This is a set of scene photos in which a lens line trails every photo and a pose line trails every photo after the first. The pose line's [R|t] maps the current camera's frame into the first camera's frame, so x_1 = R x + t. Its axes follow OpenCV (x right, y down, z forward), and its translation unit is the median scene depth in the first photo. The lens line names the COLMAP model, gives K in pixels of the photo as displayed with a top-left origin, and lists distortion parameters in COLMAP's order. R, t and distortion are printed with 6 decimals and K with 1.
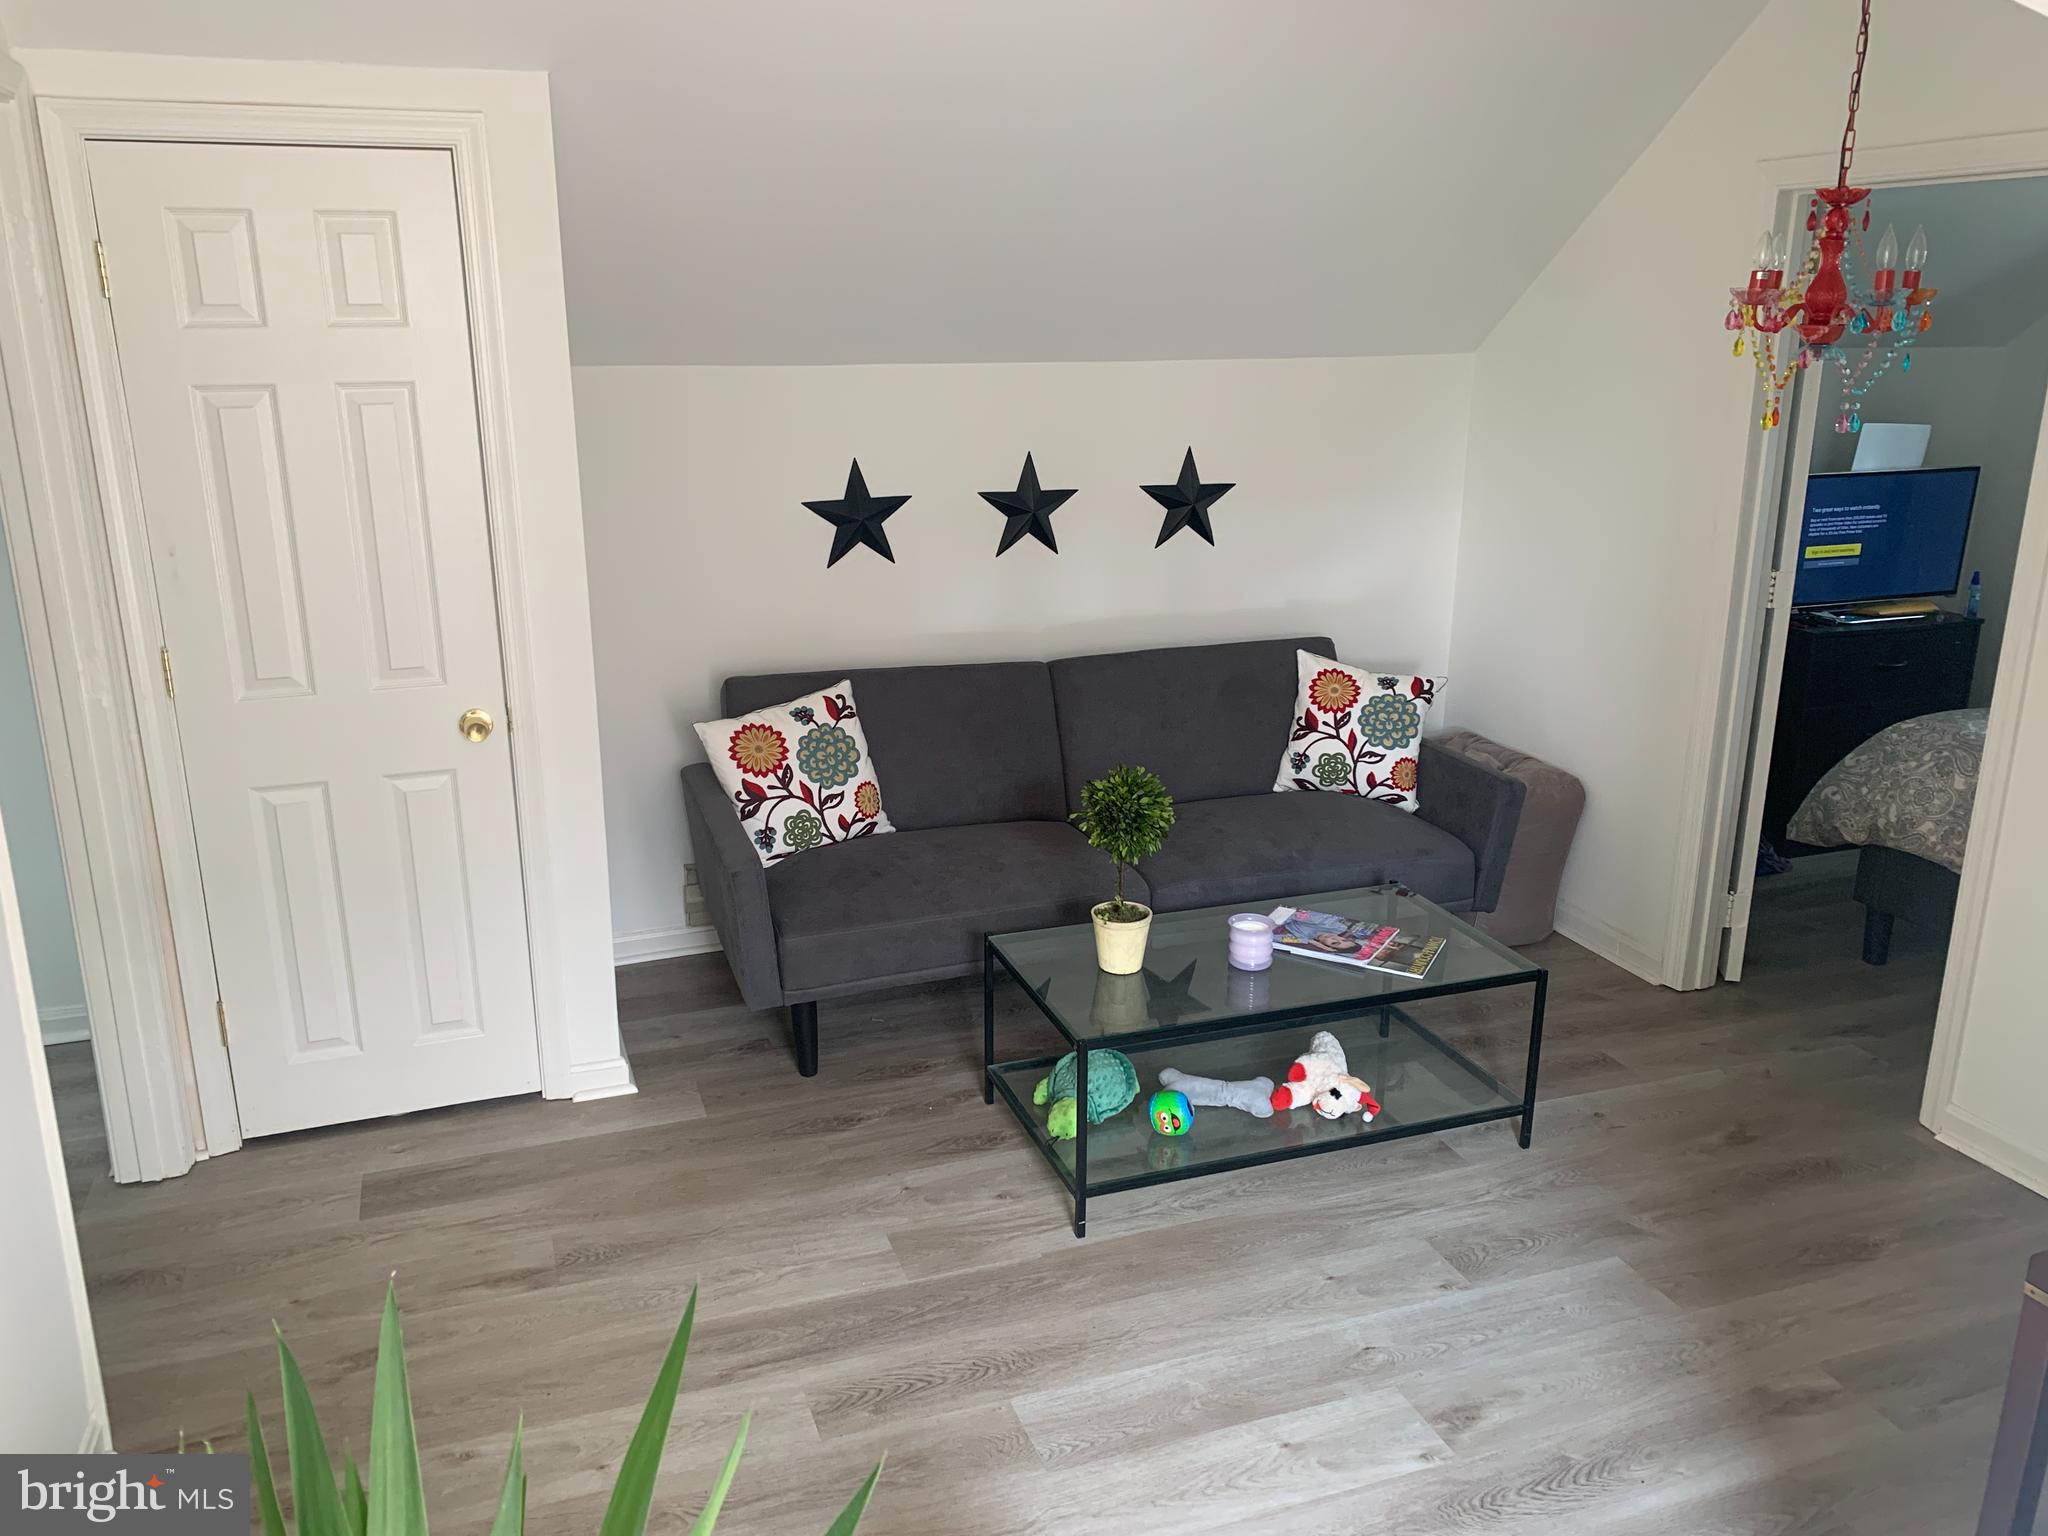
lens RADIAL K [[1566.9, 0, 1011.5], [0, 1566.9, 755.6], [0, 0, 1]] dist [0.035930, -0.057800]
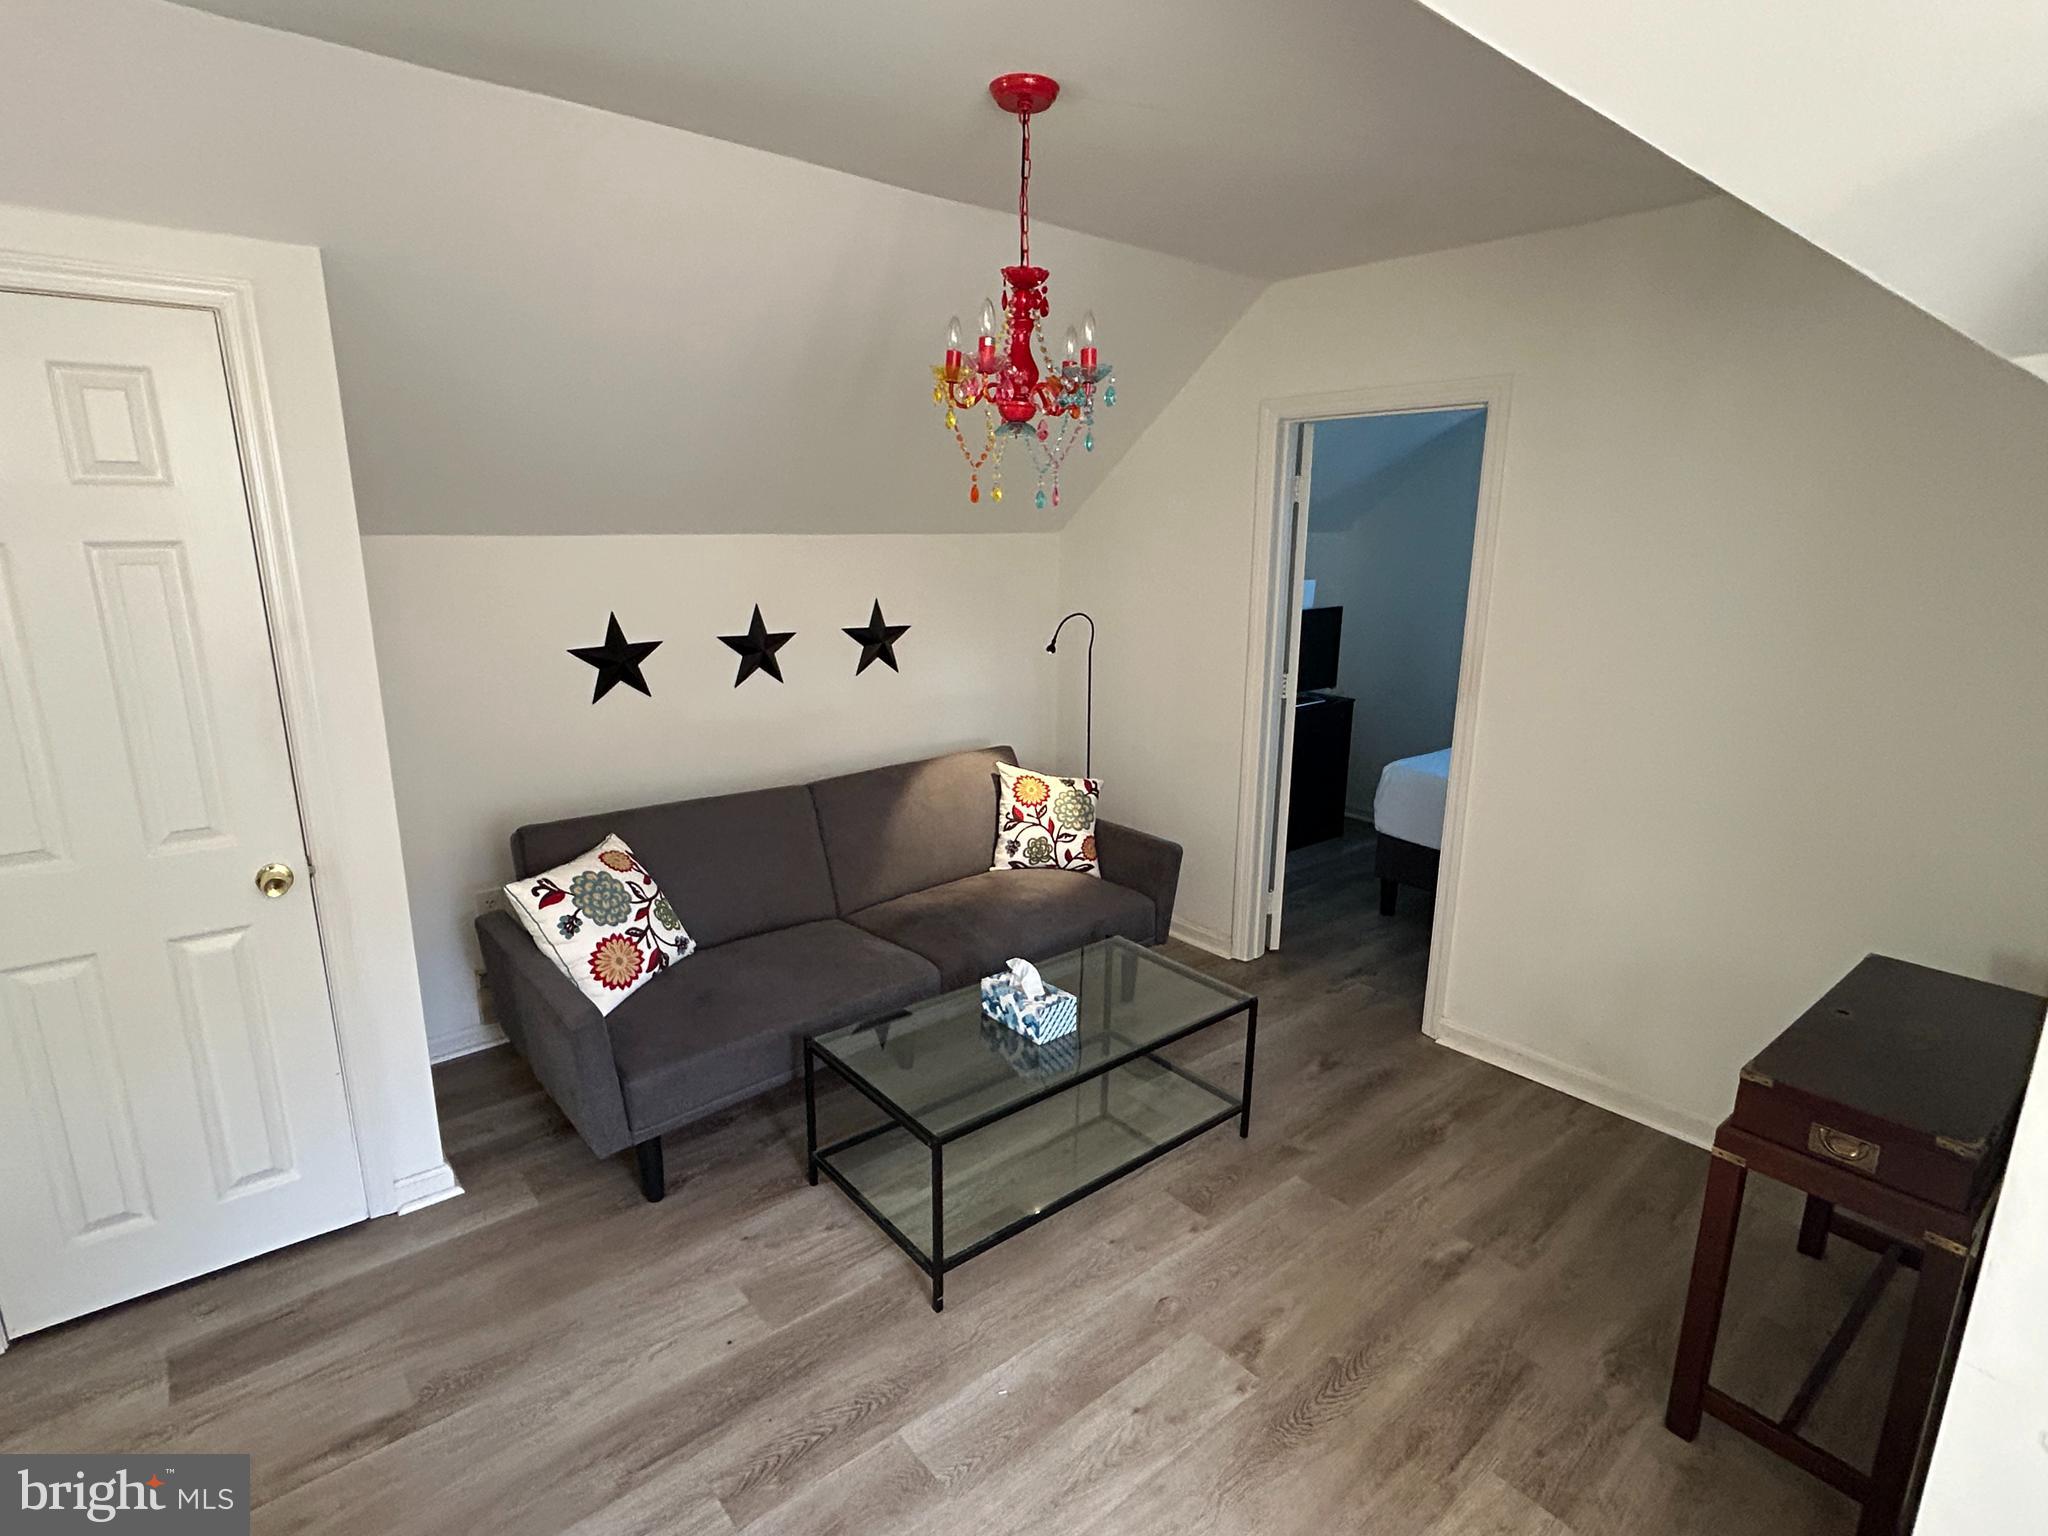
lens RADIAL K [[1037.5, 0, 1024.0], [0, 1037.5, 768.0], [0, 0, 1]] dist [-0.001415, 0.002348]
pose [[0.937093, -0.073690, 0.341212, -0.108997], [0.087417, 0.995858, -0.025009, -0.030050], [-0.337956, 0.053264, 0.939653, 0.199739]]
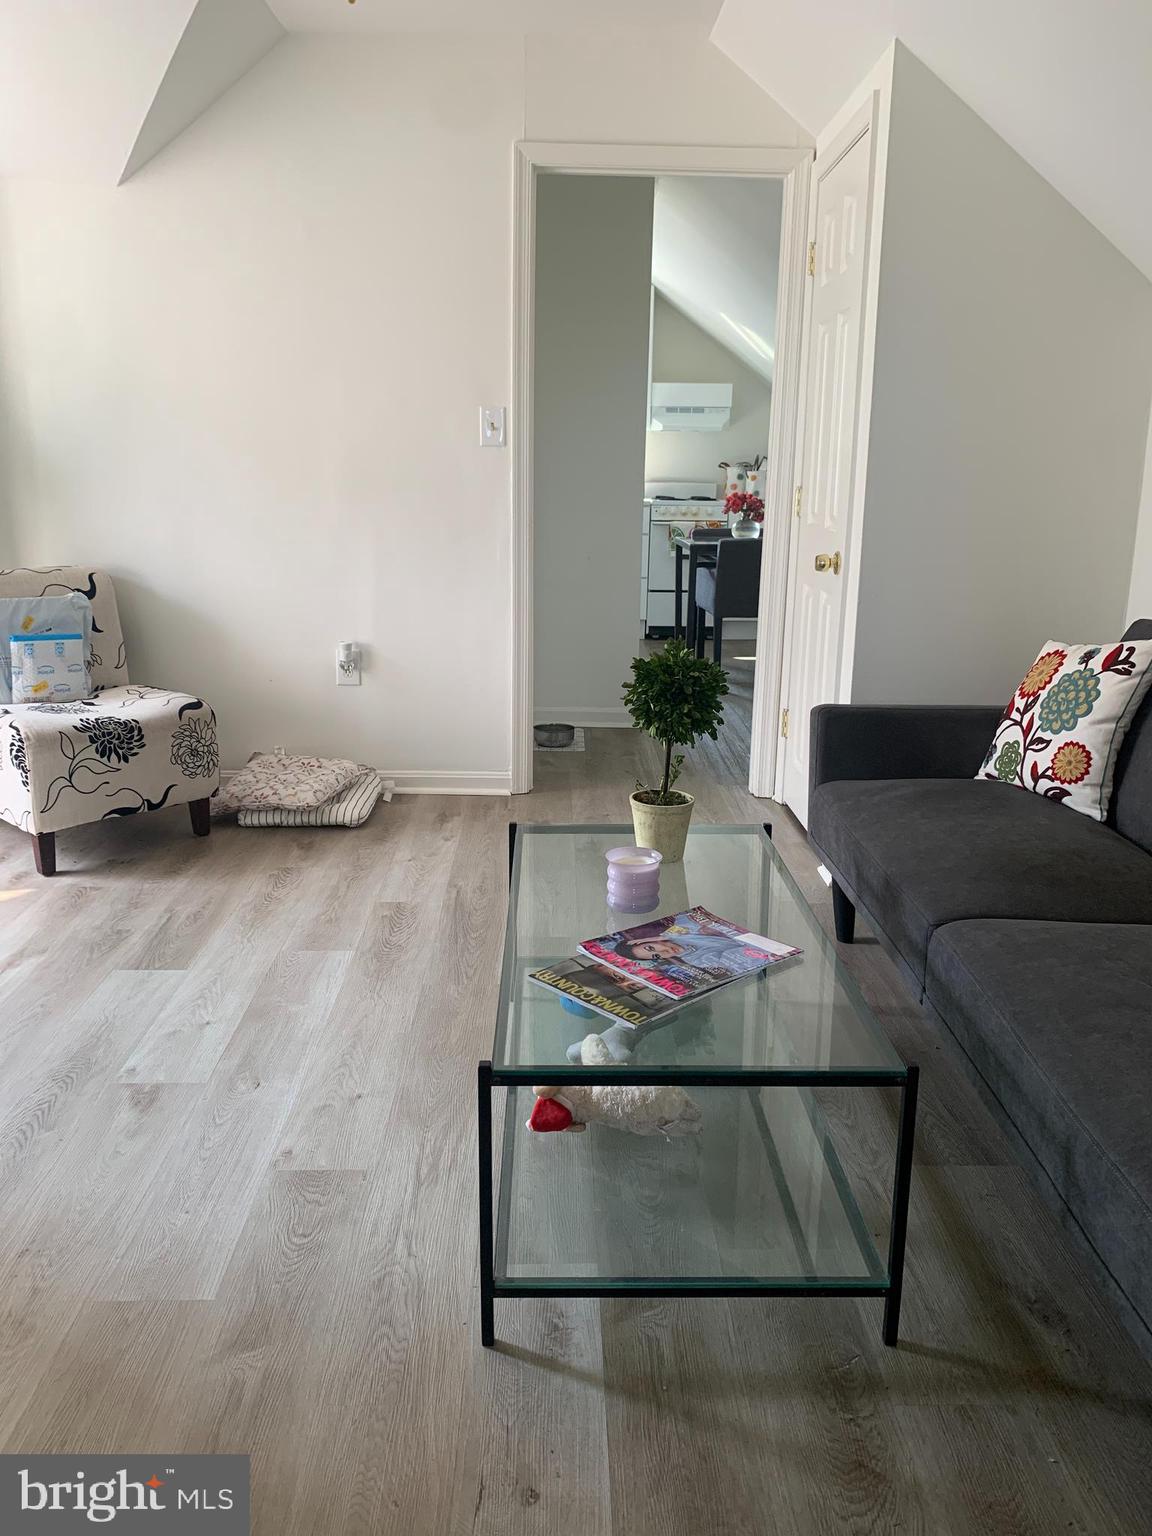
lens RADIAL K [[1175.2, 0, 576.0], [0, 1175.2, 768.0], [0, 0, 1]] dist [0.035930, -0.057800]
pose [[-0.321371, 0.232037, -0.918085, 0.732480], [-0.272256, 0.905939, 0.324269, -0.130716], [0.906972, 0.354165, -0.227969, 1.113176]]
